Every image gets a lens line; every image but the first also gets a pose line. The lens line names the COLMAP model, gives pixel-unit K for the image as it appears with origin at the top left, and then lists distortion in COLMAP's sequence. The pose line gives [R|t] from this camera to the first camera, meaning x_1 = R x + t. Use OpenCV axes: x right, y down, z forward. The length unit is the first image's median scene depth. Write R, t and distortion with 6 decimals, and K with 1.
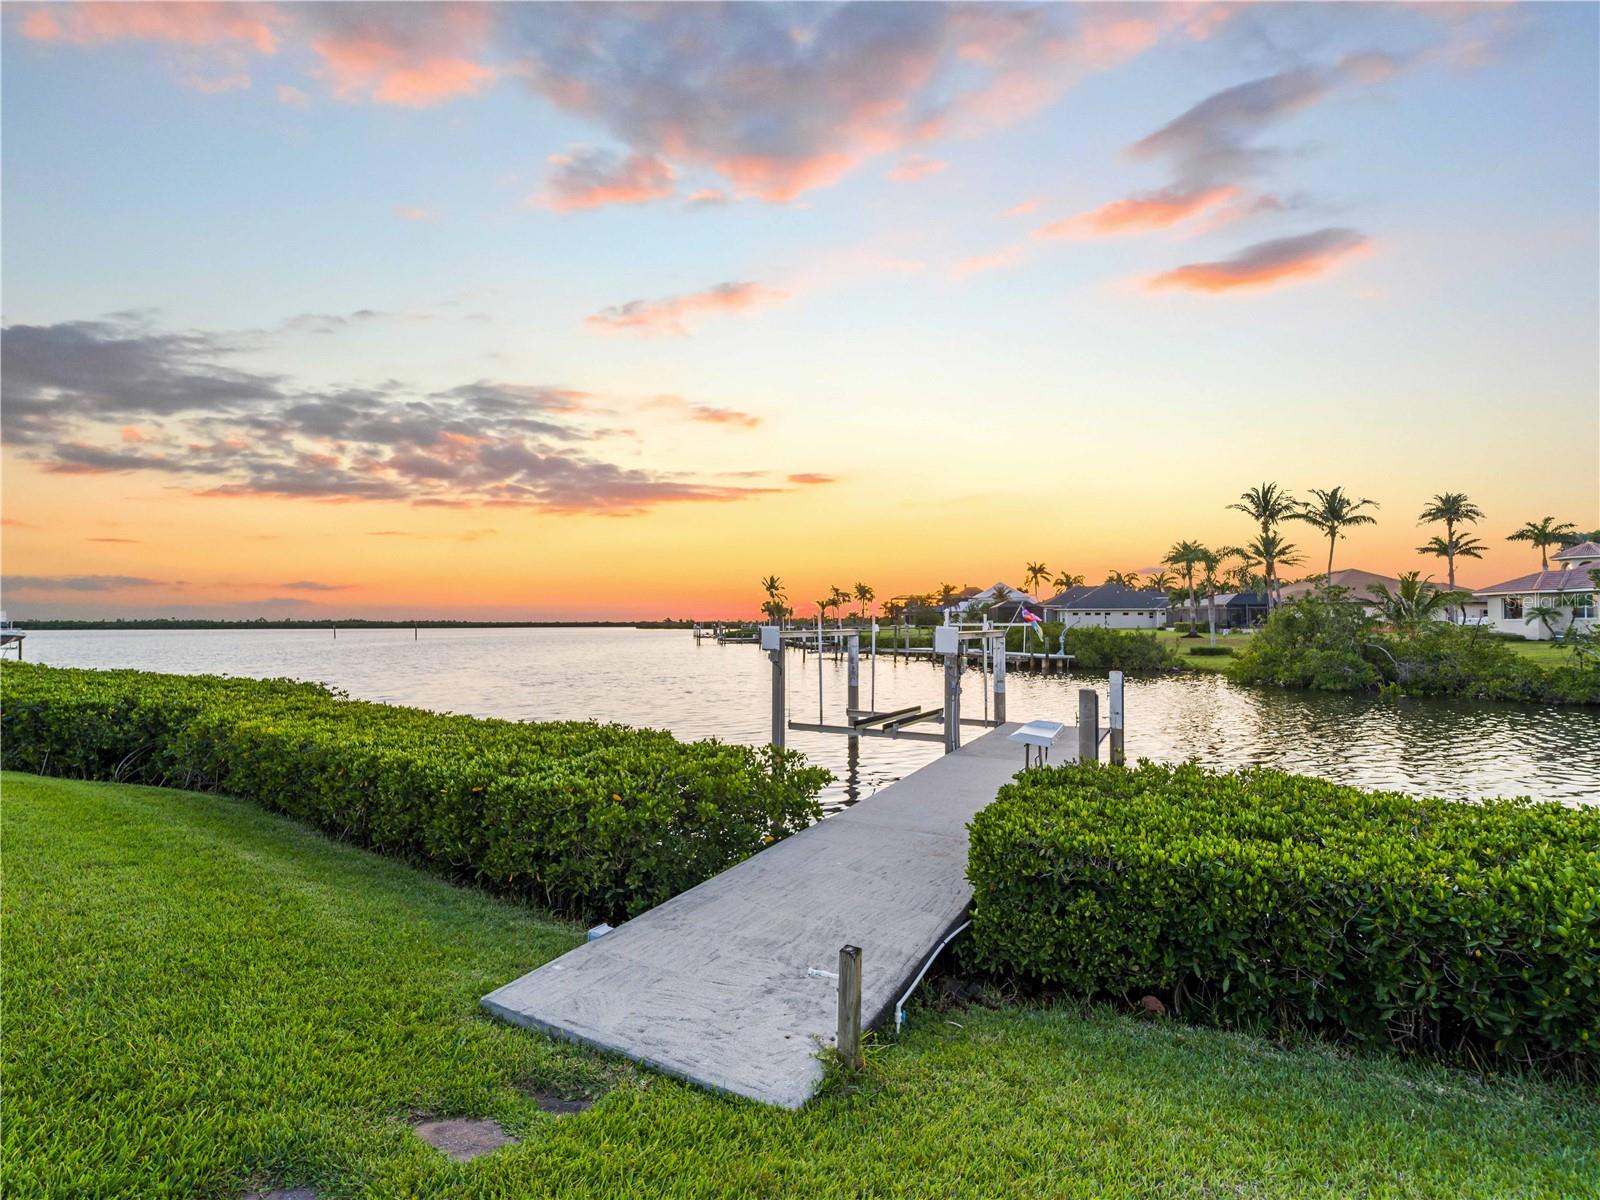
lens RADIAL K [[722.0, 0, 800.0], [0, 722.0, 600.0], [0, 0, 1]] dist [-0.003008, -0.000493]
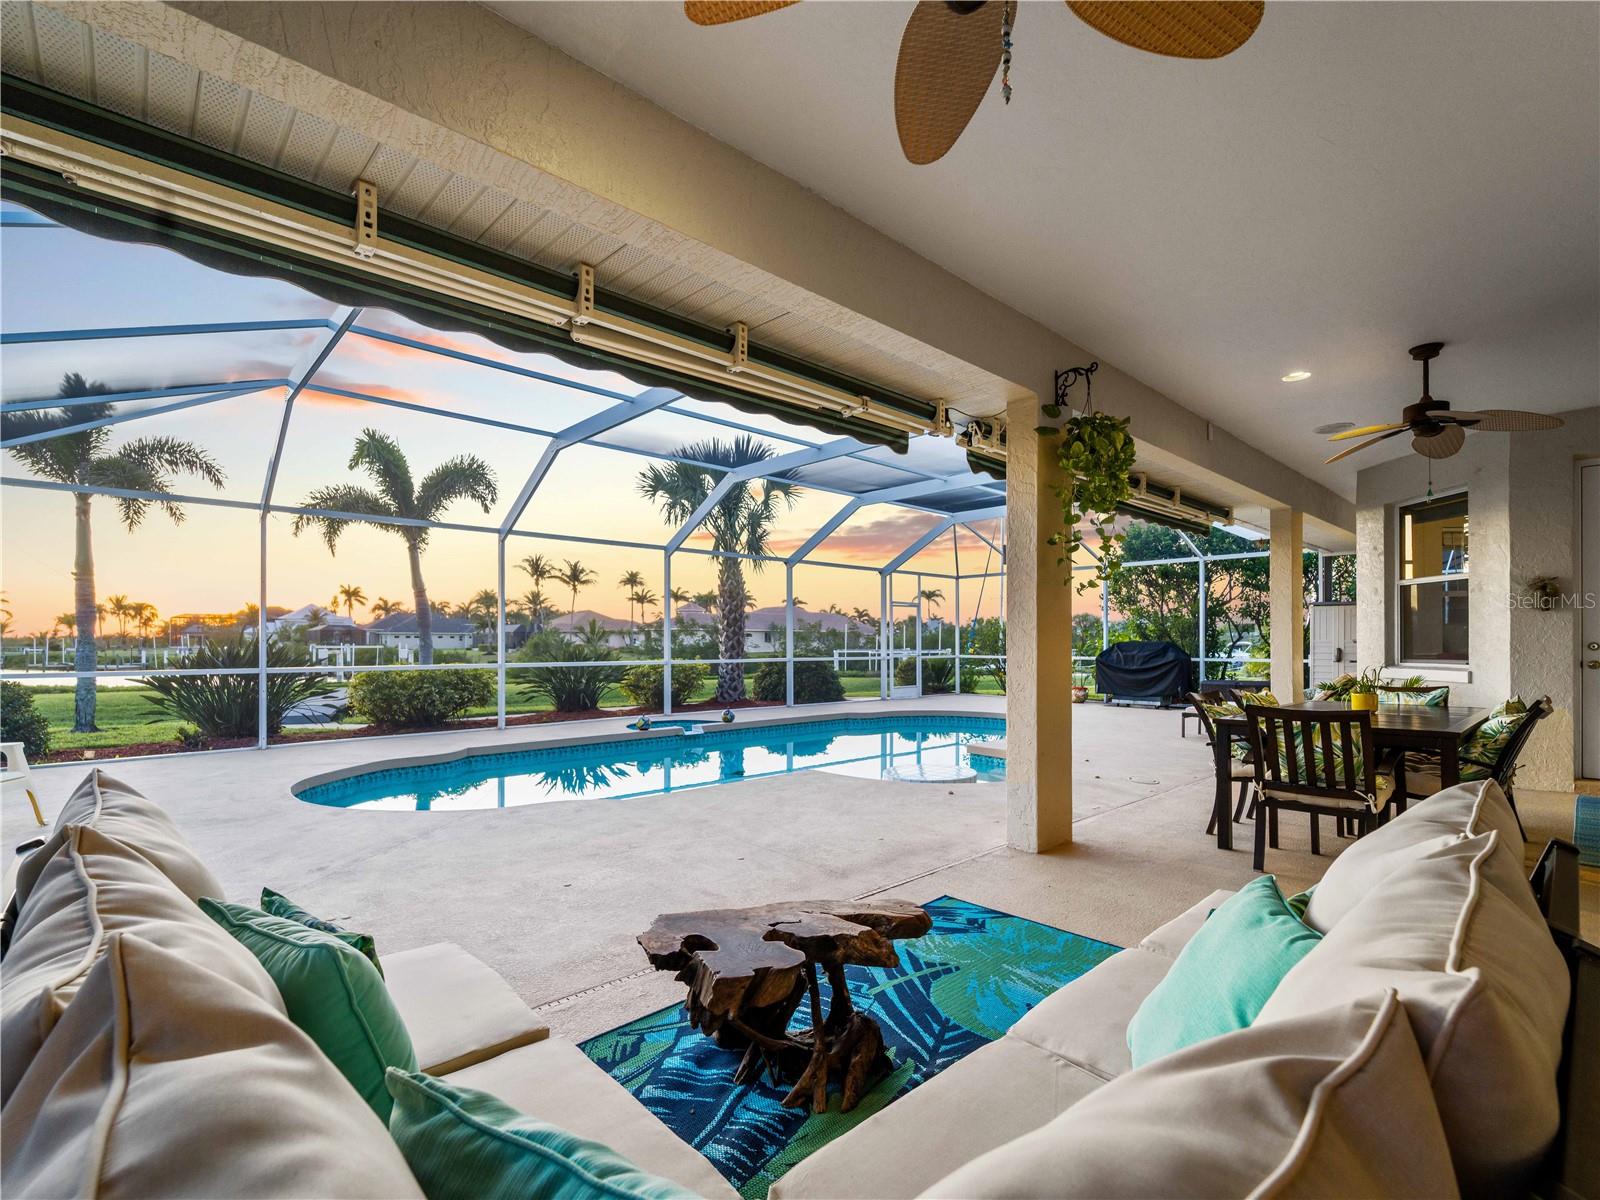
lens RADIAL K [[739.5, 0, 798.0], [0, 739.5, 645.4], [0, 0, 1]] dist [0.001869, -0.000041]
pose [[0.633358, -0.001417, 0.773858, -0.208775], [-0.025576, 0.999414, 0.022762, -0.016703], [-0.773436, -0.034209, 0.632950, -0.408486]]
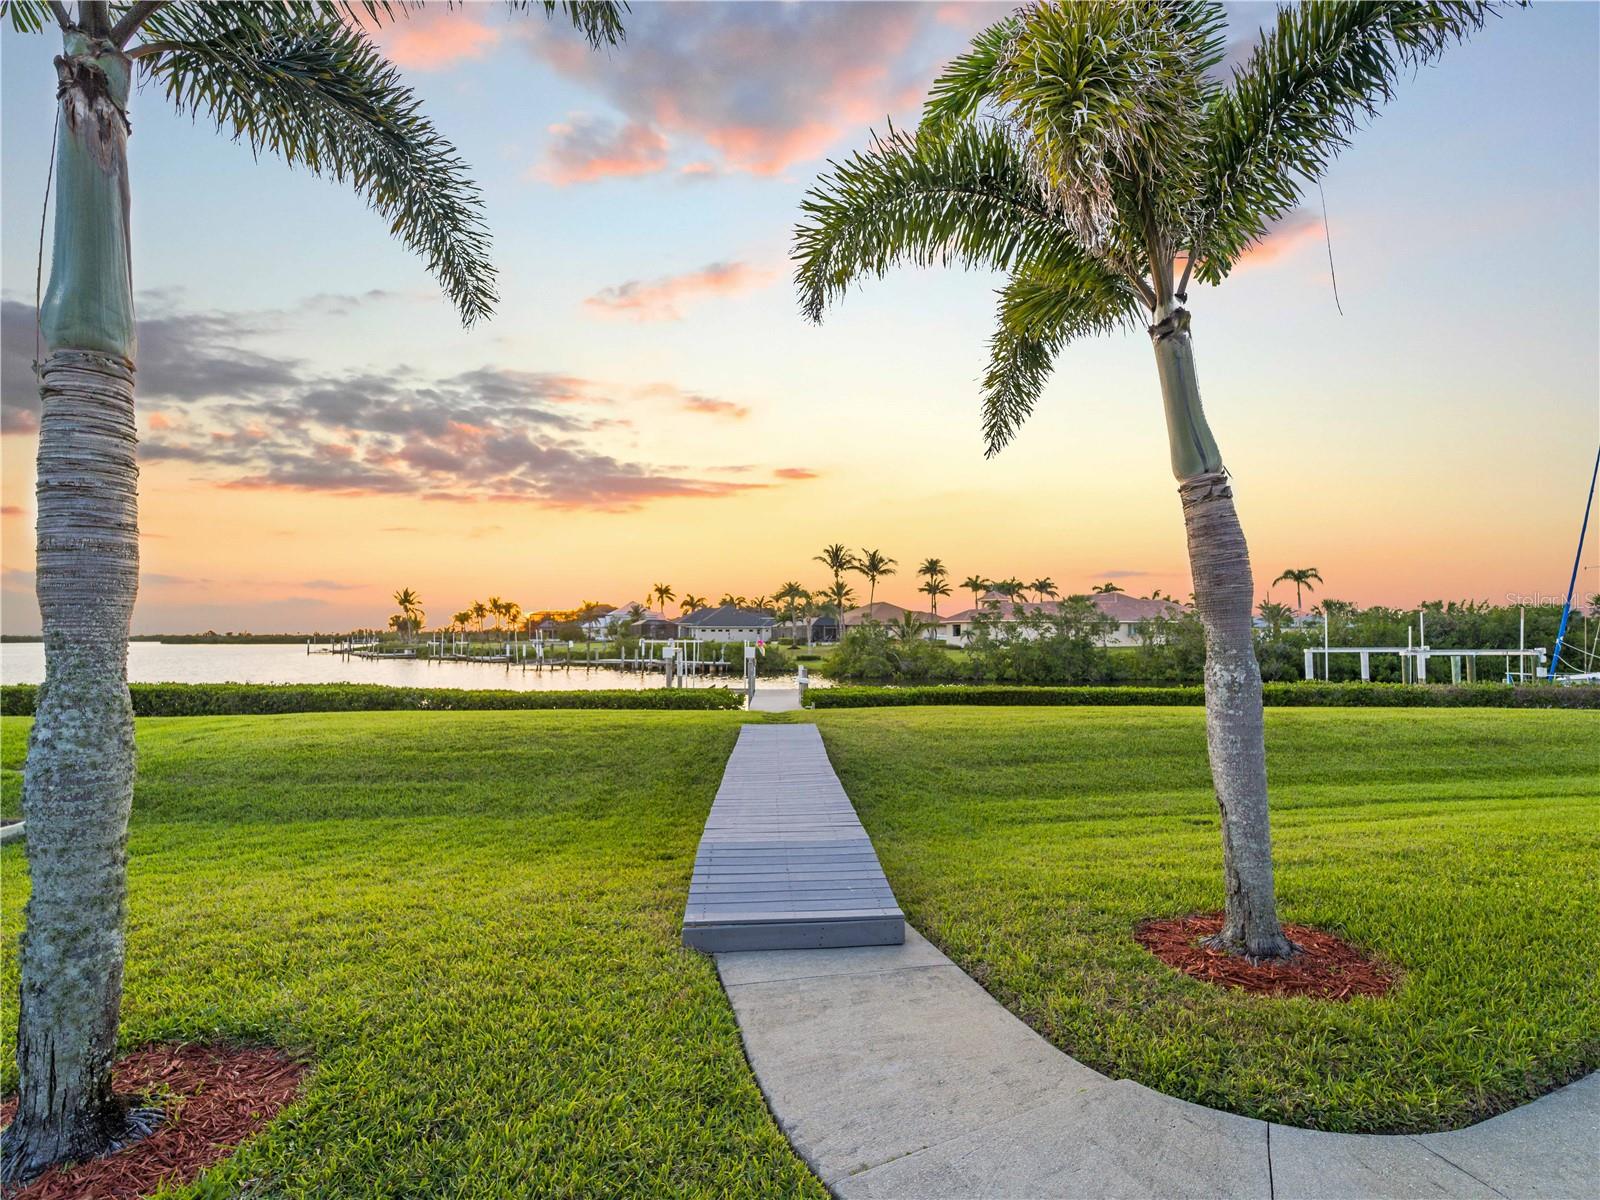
lens RADIAL K [[722.0, 0, 800.0], [0, 722.0, 600.0], [0, 0, 1]] dist [-0.003008, -0.000493]
pose [[0.858809, 0.023814, 0.511743, -0.169543], [-0.015023, 0.999660, -0.021307, -0.013788], [-0.512076, 0.010610, 0.858874, -0.224901]]
